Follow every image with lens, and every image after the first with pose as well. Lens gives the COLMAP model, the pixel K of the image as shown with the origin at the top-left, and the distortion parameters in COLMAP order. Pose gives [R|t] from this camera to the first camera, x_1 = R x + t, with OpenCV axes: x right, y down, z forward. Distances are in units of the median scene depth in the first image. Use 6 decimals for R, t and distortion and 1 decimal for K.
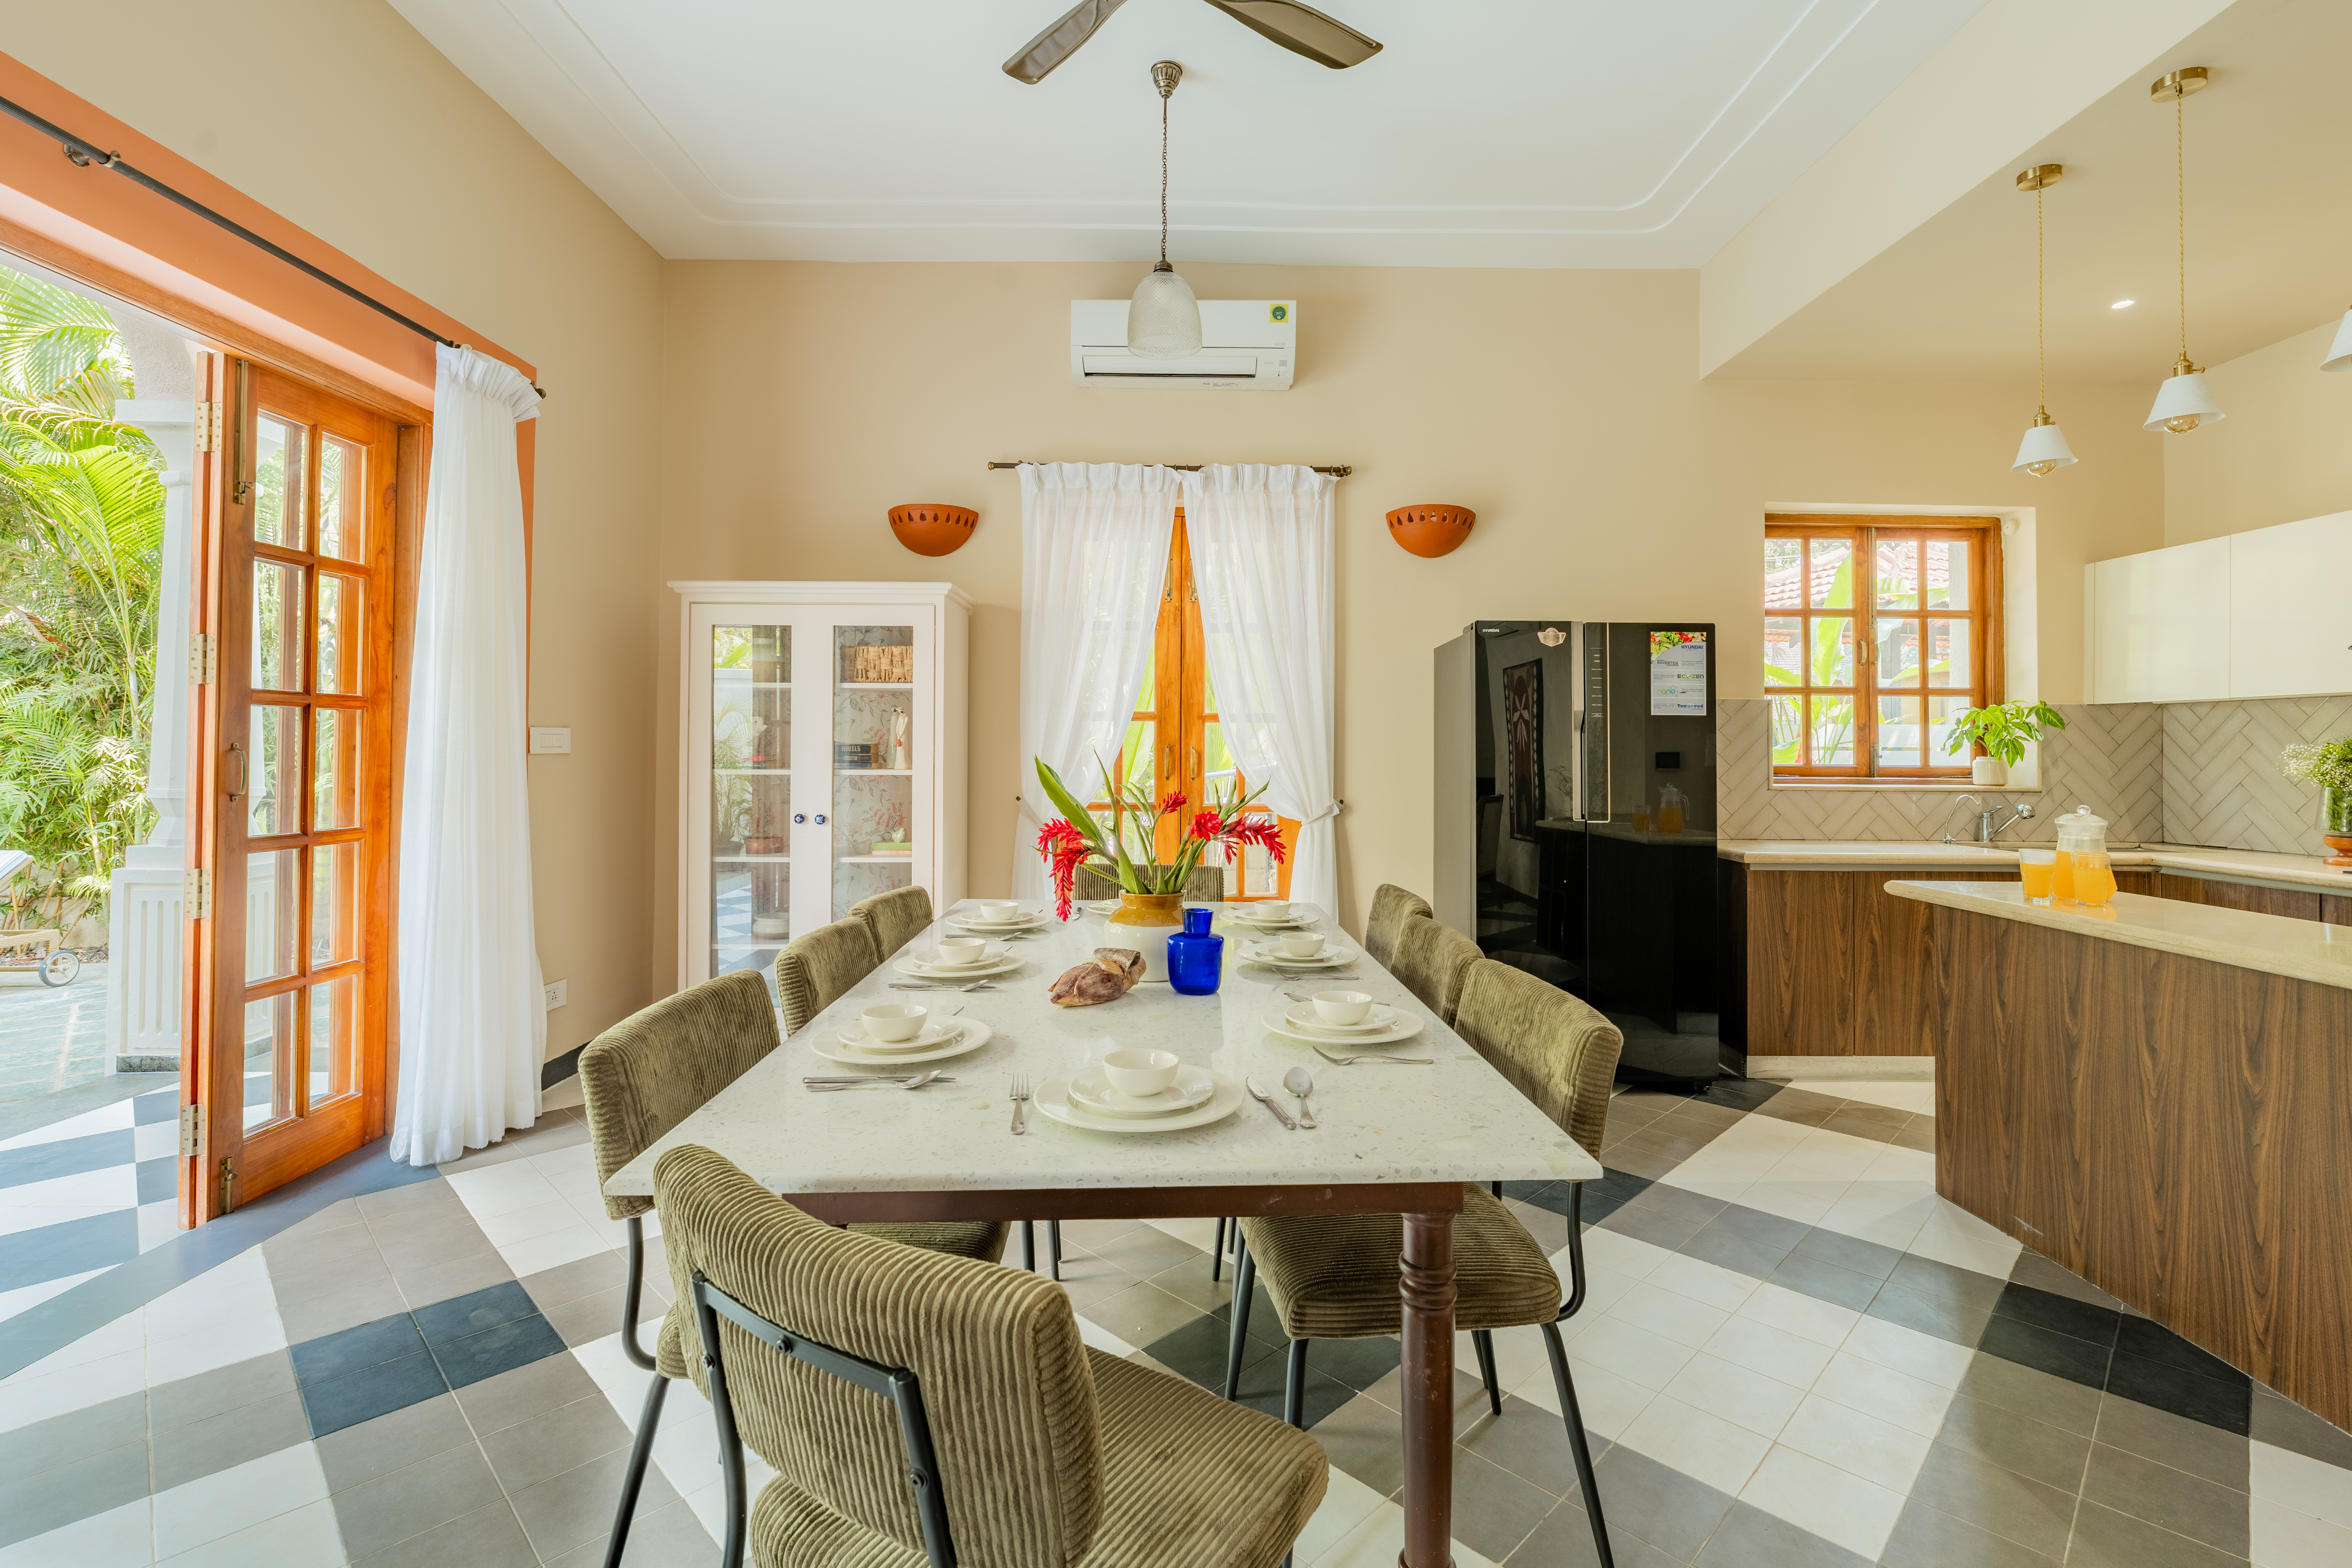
lens RADIAL K [[1065.9, 0, 1196.6], [0, 1065.9, 728.7], [0, 0, 1]] dist [-0.014047, 0.002806]
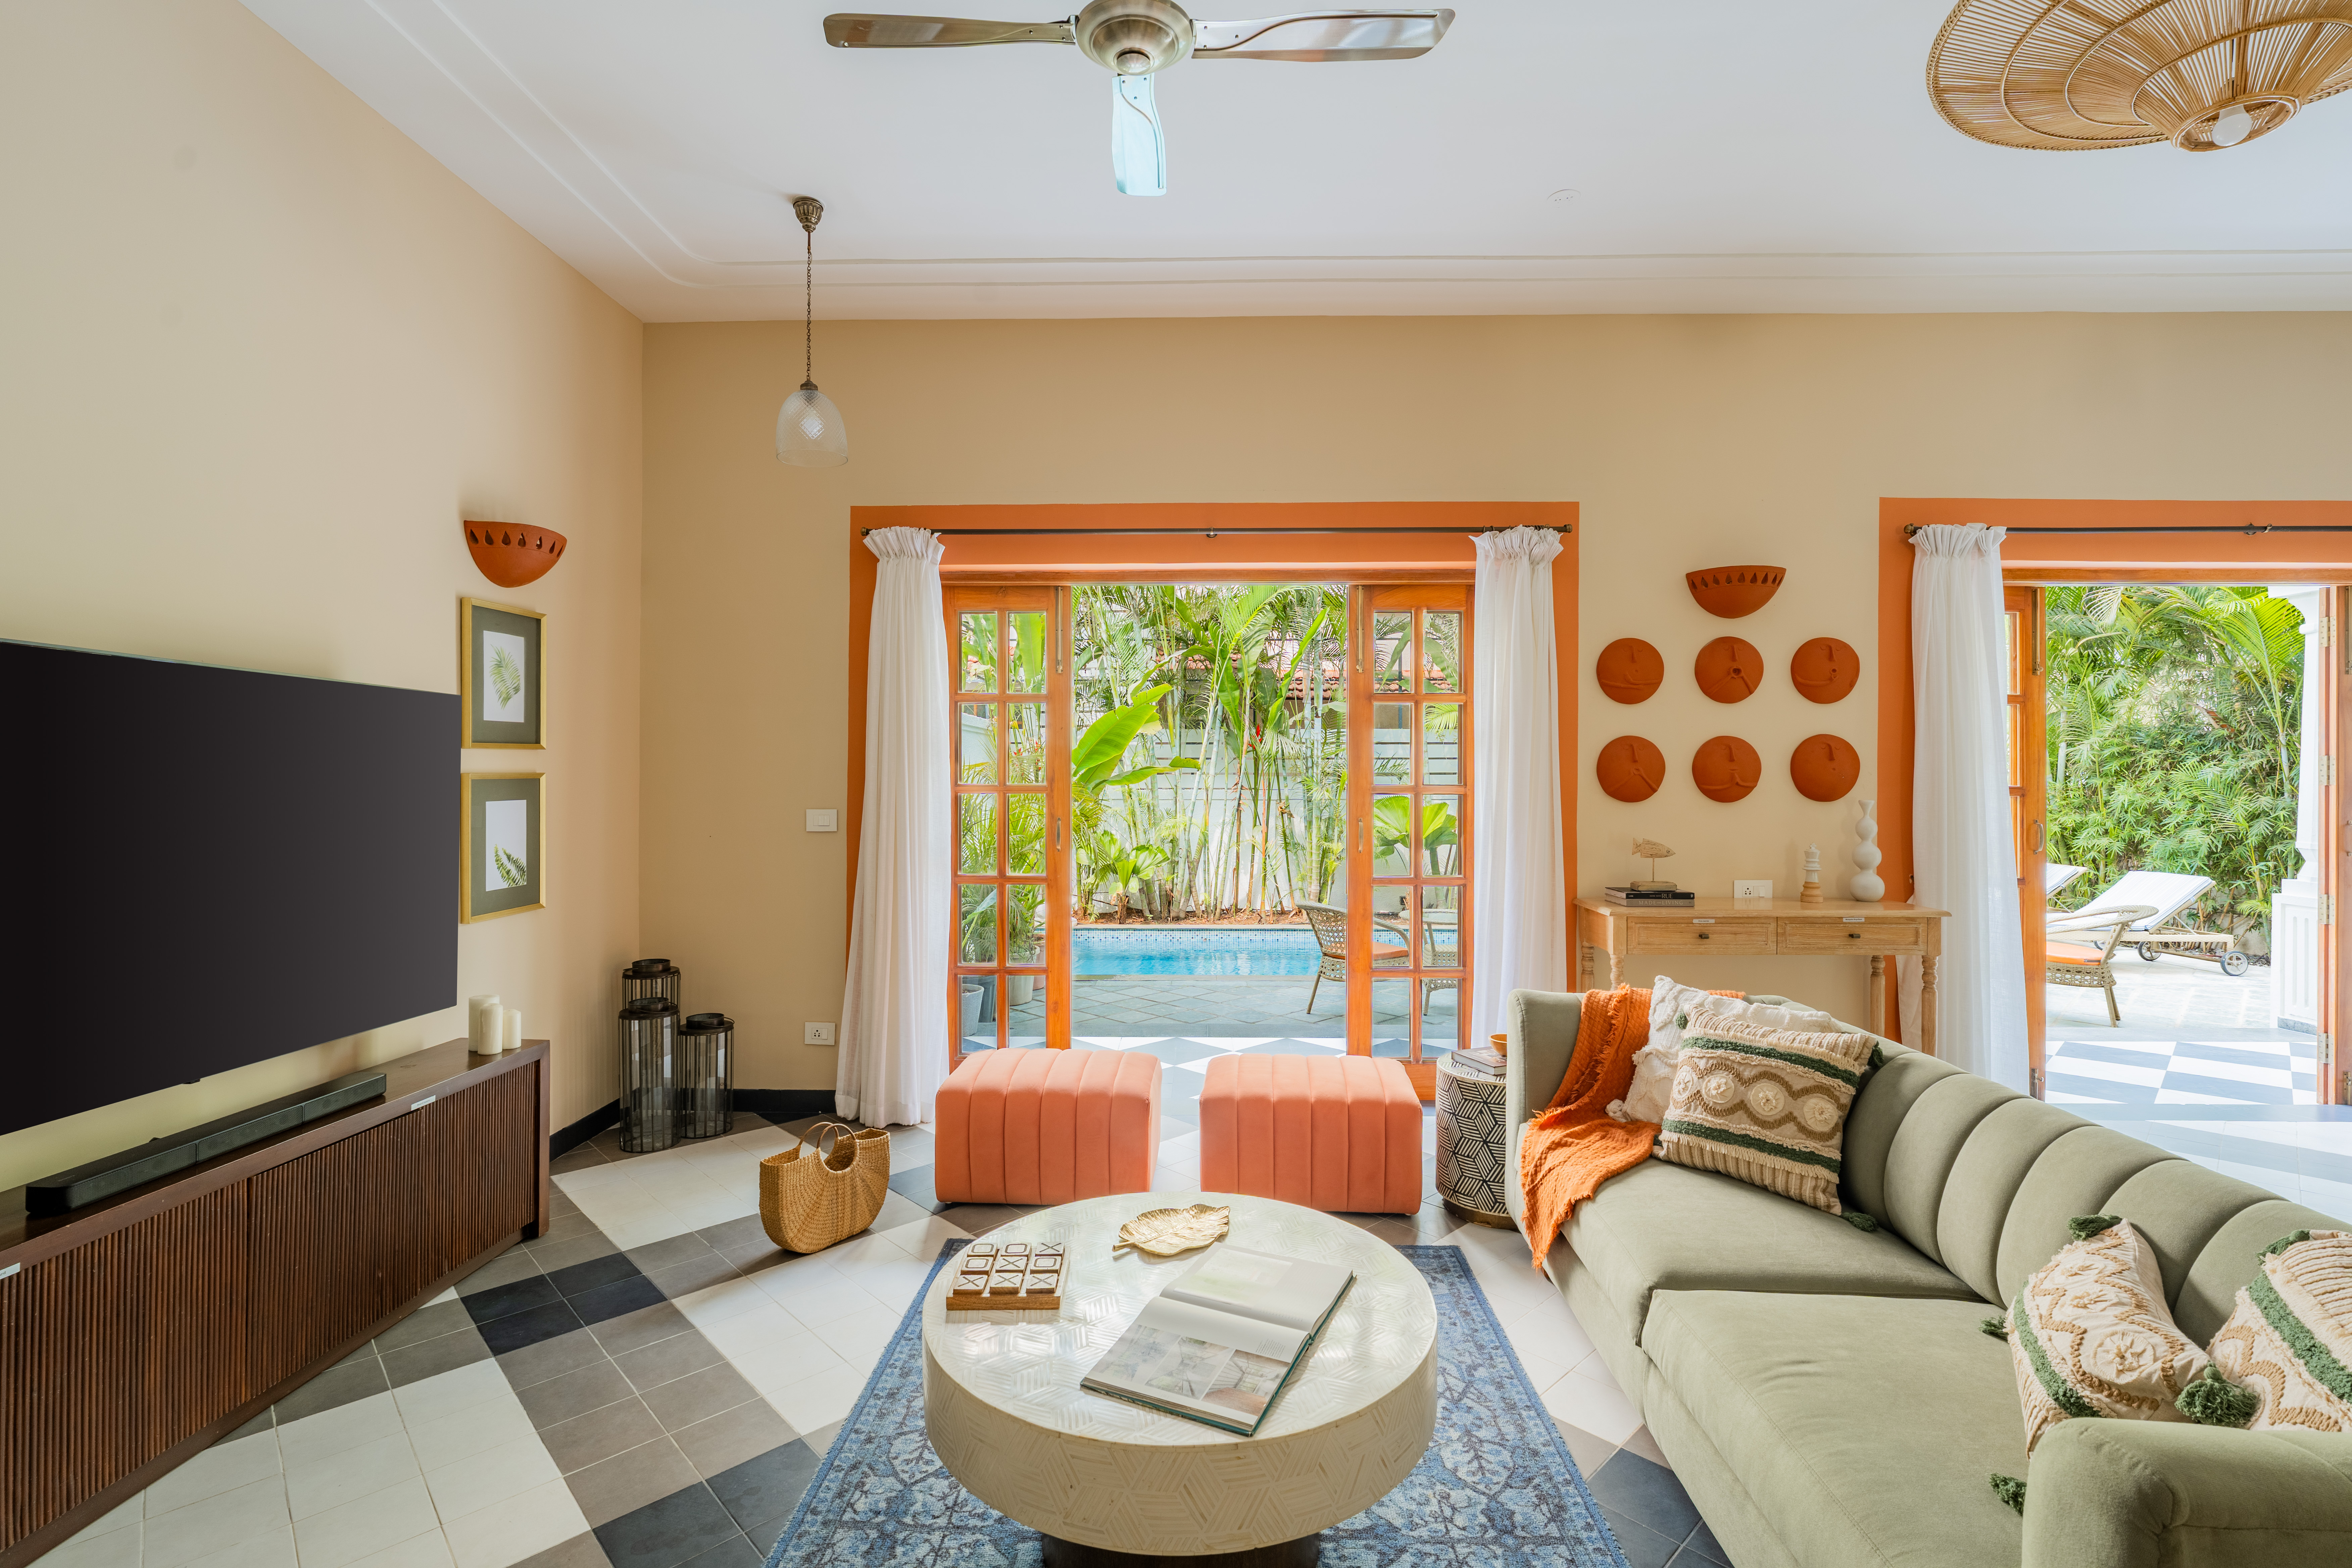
lens RADIAL K [[1065.9, 0, 1147.4], [0, 1065.9, 782.1], [0, 0, 1]] dist [-0.014047, 0.002806]
pose [[-0.043612, -0.002026, -0.999046, 0.504824], [0.017255, 0.999847, -0.002781, -0.045452], [0.998900, -0.017360, -0.043570, -0.499585]]
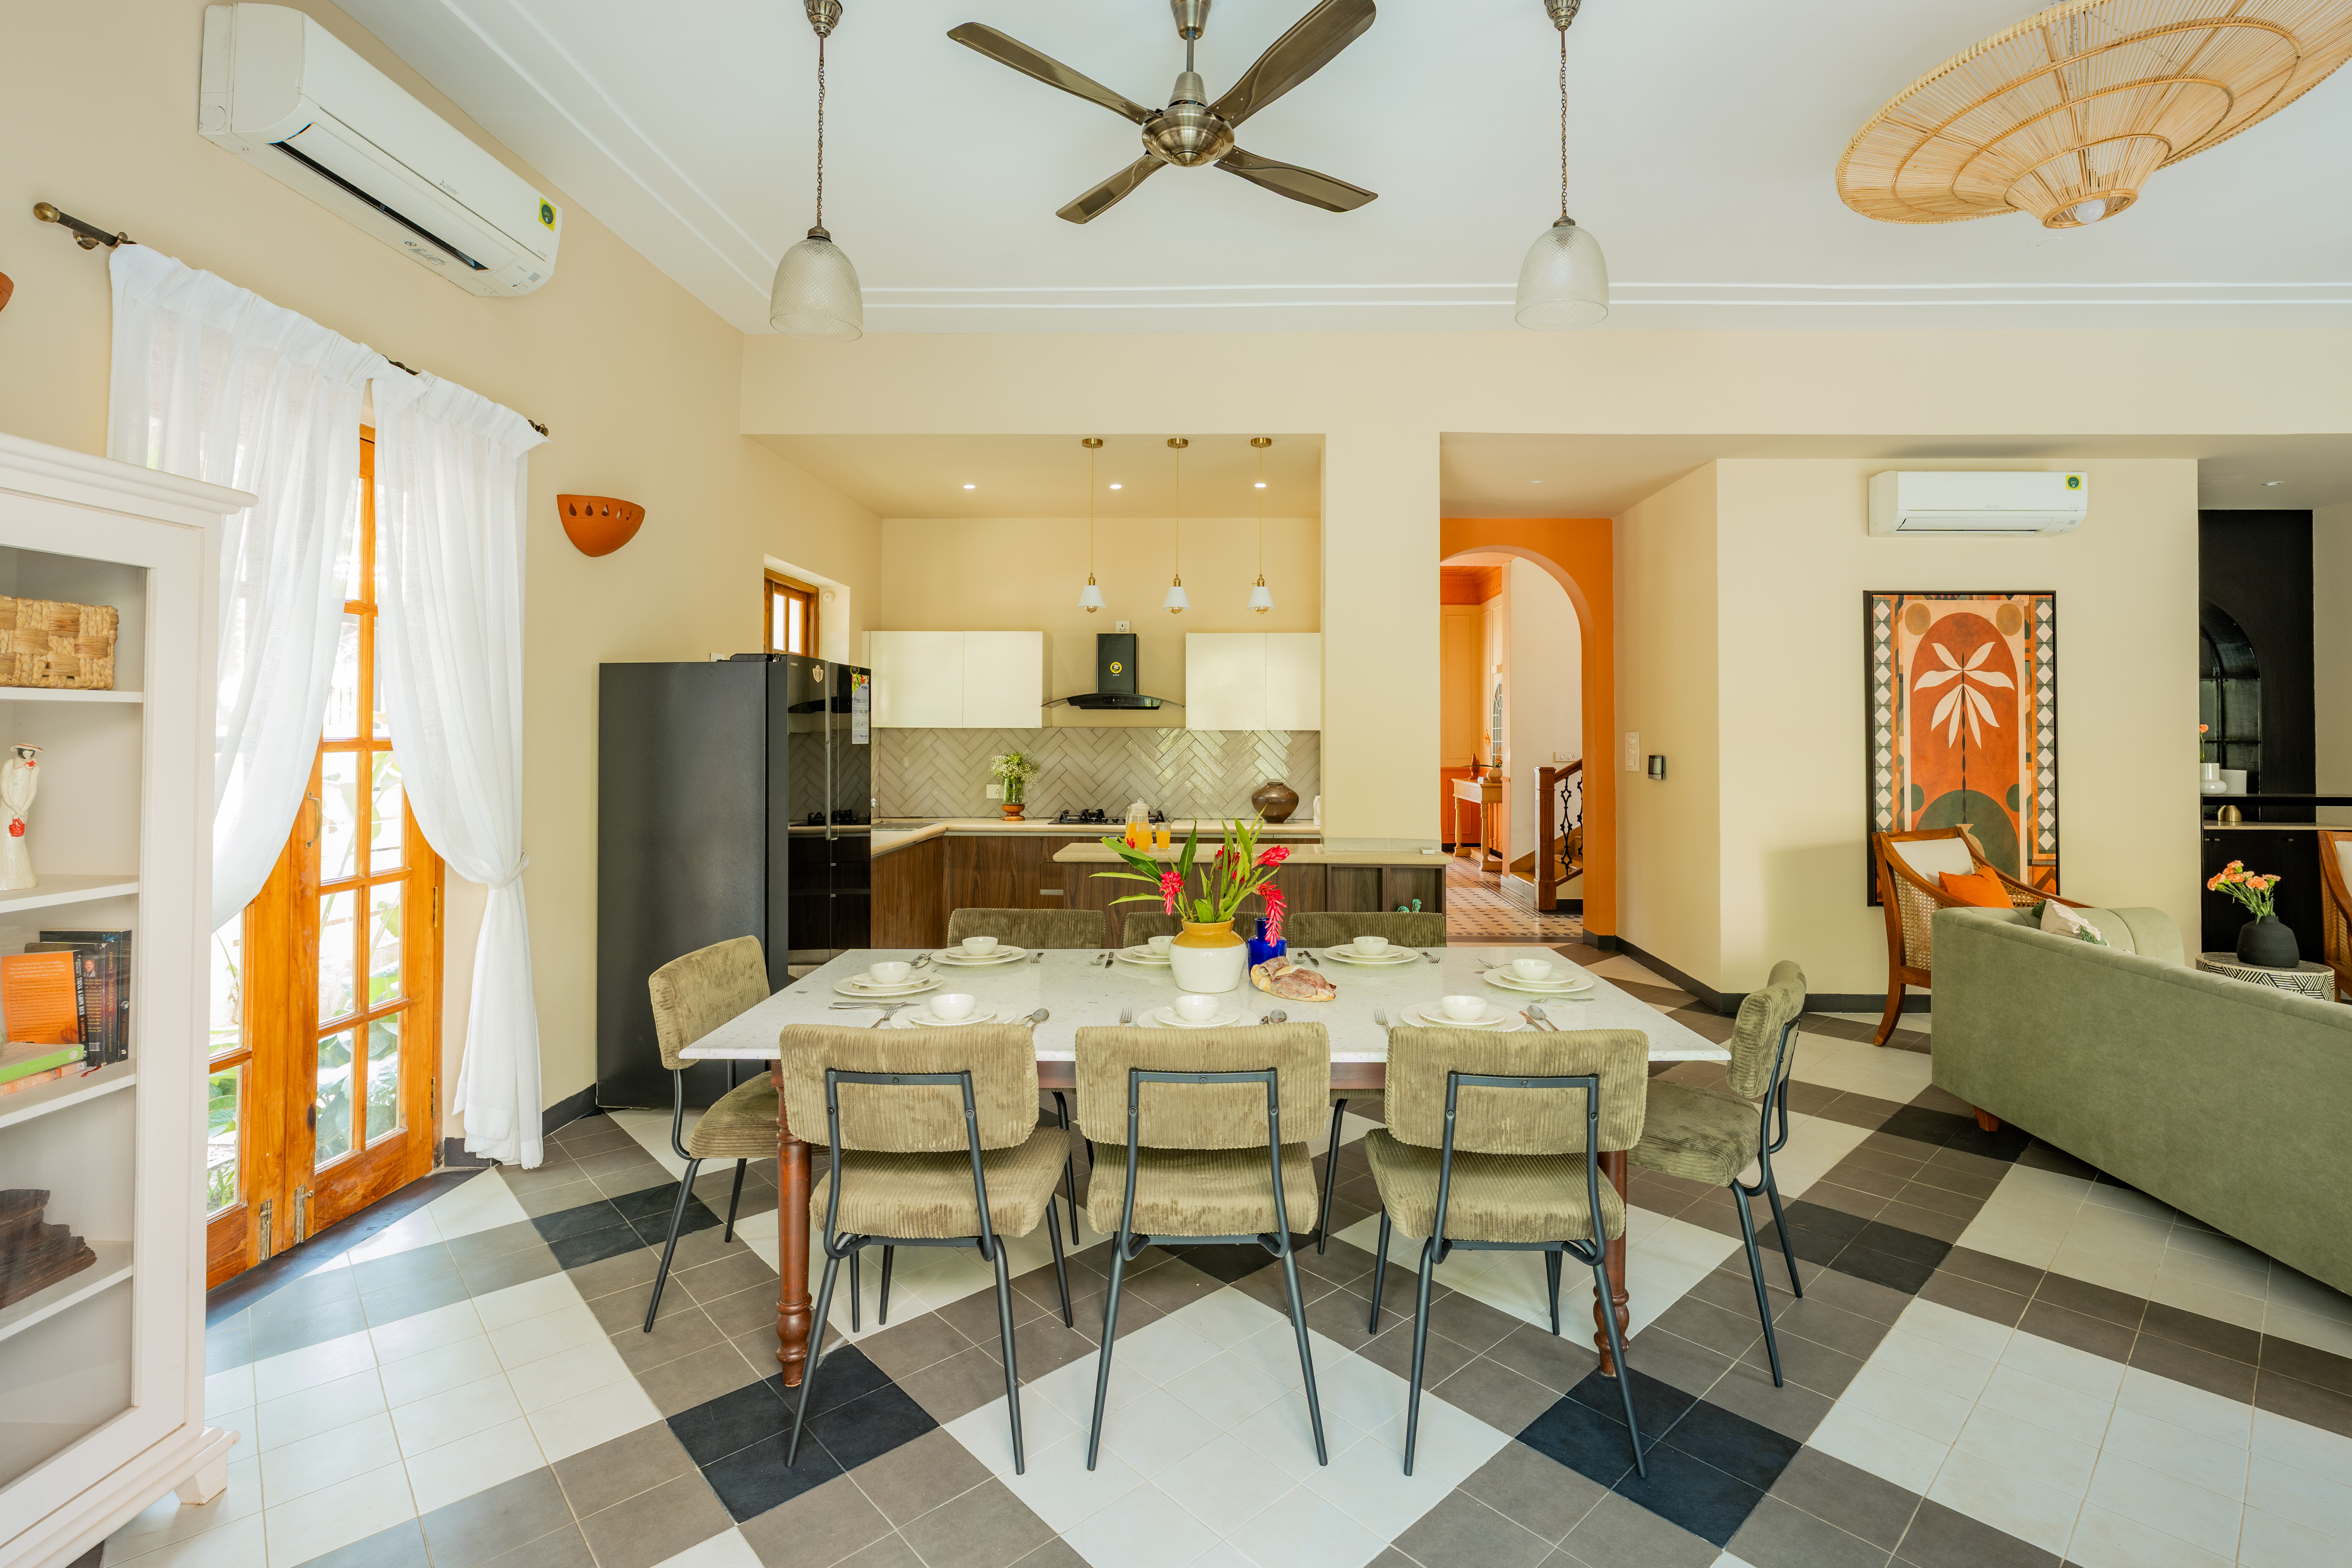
lens RADIAL K [[1065.9, 0, 1218.0], [0, 1065.9, 717.4], [0, 0, 1]] dist [-0.014047, 0.002806]
pose [[0.020326, 0.006435, 0.999773, -0.654632], [-0.021017, 0.999761, -0.006008, -0.040168], [-0.999572, -0.020890, 0.020456, 0.496204]]
